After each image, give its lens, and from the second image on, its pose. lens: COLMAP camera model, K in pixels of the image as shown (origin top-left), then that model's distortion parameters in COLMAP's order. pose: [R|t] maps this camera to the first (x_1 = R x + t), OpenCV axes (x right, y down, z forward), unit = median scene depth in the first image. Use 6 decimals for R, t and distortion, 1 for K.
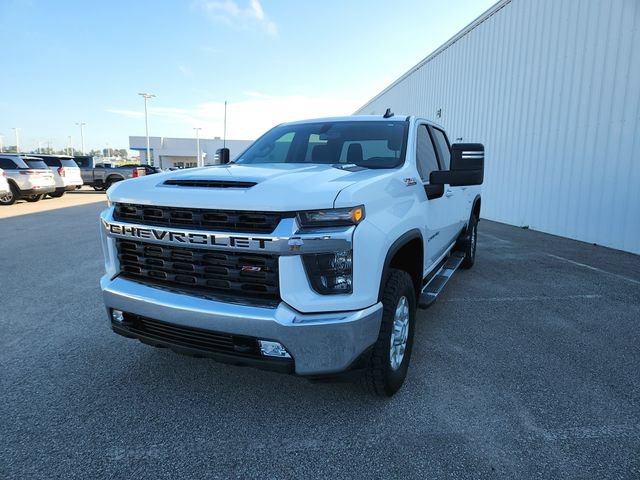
lens RADIAL K [[426.7, 0, 313.5], [0, 426.7, 234.6], [0, 0, 1]] dist [0.055225, -0.042069]
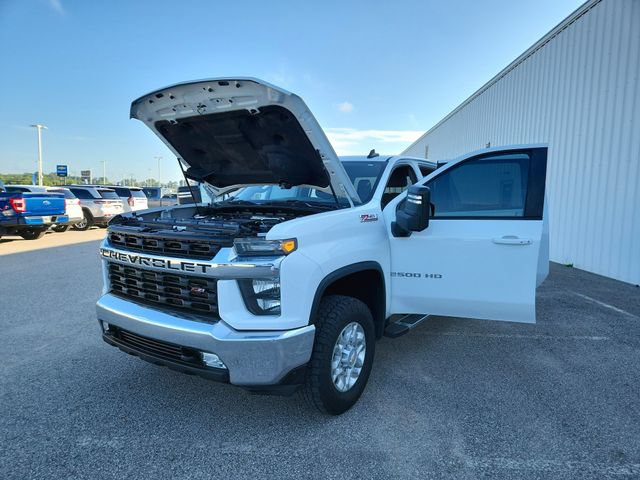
lens RADIAL K [[426.7, 0, 315.2], [0, 426.7, 240.1], [0, 0, 1]] dist [0.055225, -0.042069]
pose [[0.989780, 0.024618, -0.140459, 0.296498], [-0.032858, 0.997853, -0.056653, -0.000632], [0.138762, 0.060690, 0.988464, -0.114762]]
